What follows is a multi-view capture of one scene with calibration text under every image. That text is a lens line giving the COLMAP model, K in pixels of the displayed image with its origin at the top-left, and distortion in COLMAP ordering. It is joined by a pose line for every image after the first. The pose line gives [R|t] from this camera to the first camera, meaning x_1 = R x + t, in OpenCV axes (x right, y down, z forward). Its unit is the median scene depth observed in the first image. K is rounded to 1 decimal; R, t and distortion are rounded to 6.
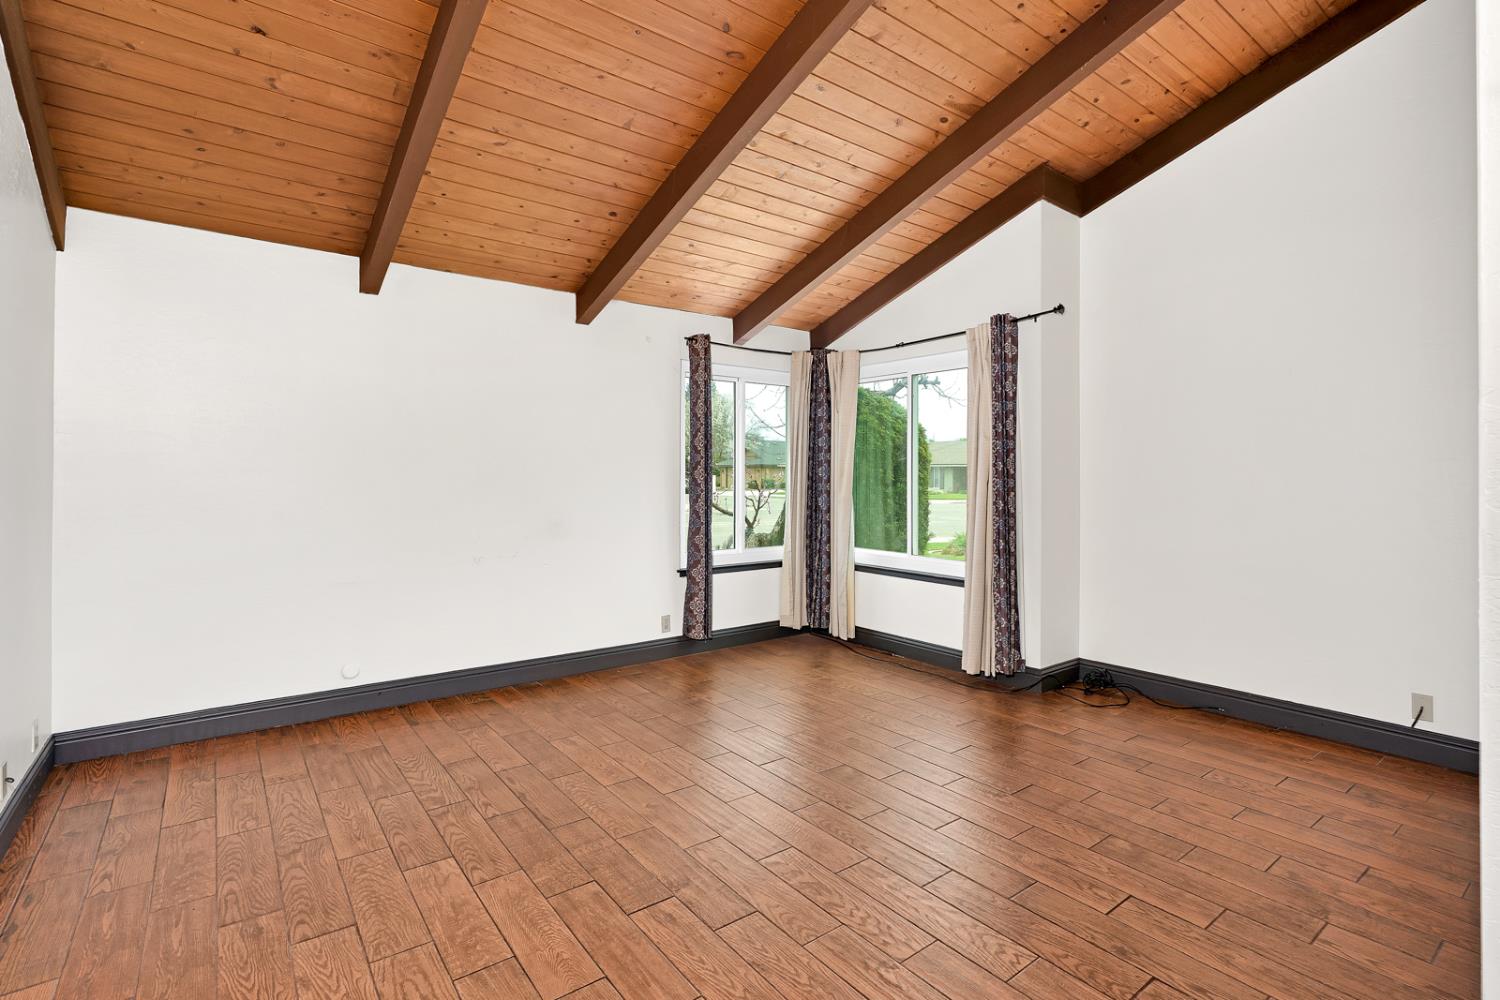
lens RADIAL K [[710.1, 0, 745.8], [0, 710.1, 484.1], [0, 0, 1]] dist [-0.000242, 0.001133]
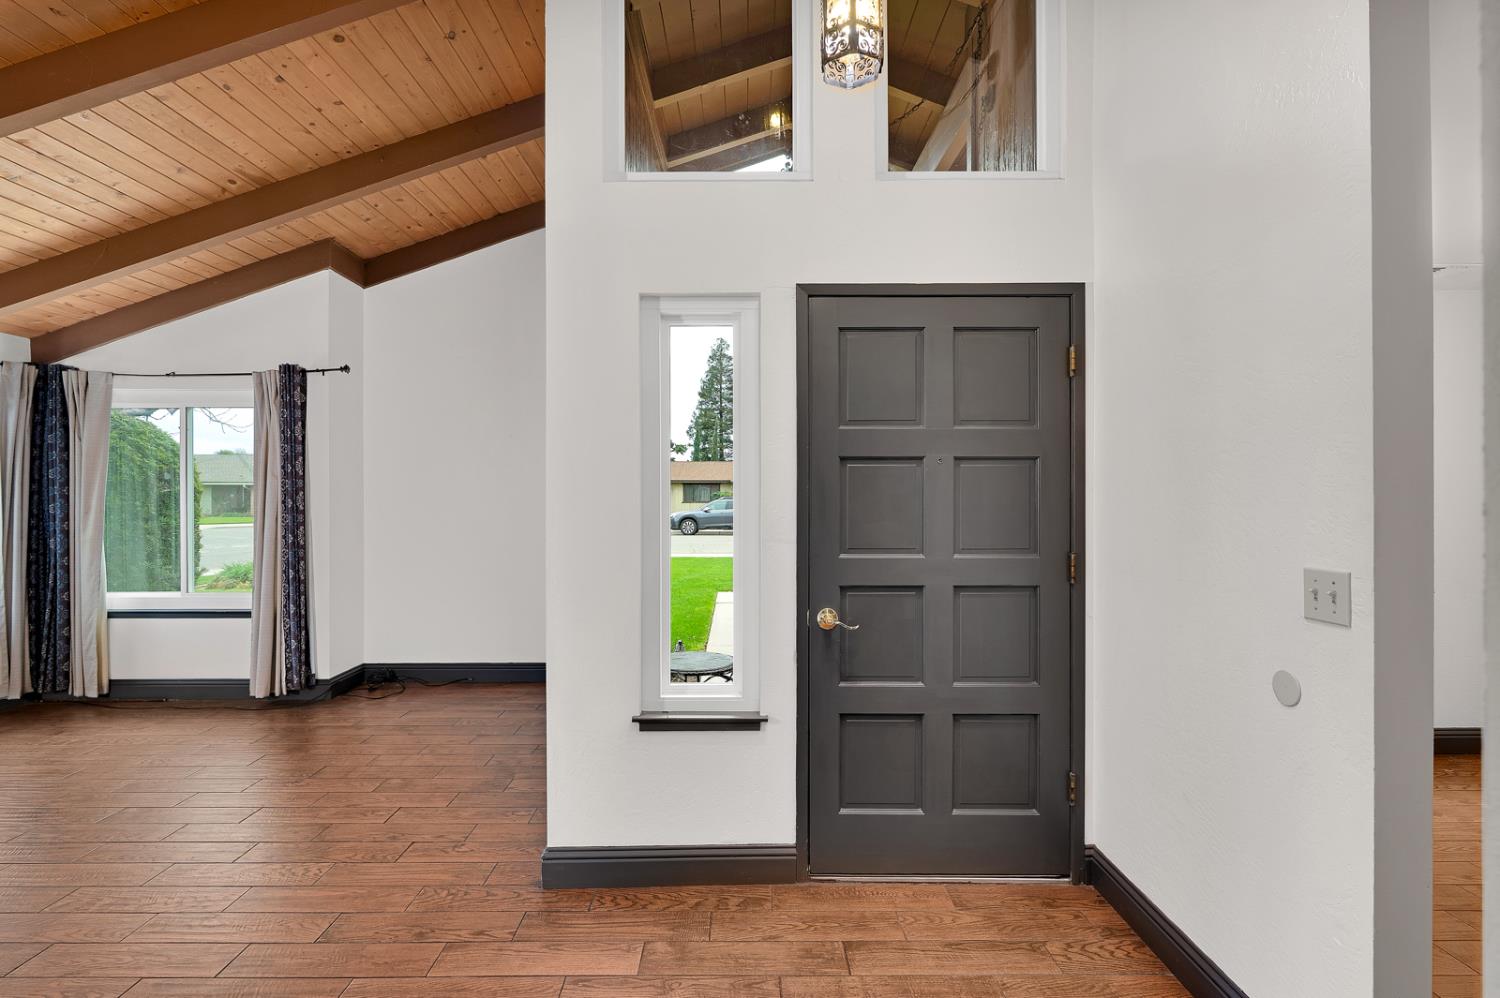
lens RADIAL K [[710.1, 0, 745.8], [0, 710.1, 483.1], [0, 0, 1]] dist [-0.000242, 0.001133]
pose [[0.594972, 0.006581, 0.803720, -0.110798], [0.012849, 0.999761, -0.017699, -0.028364], [-0.803644, 0.020858, 0.594745, -0.234362]]
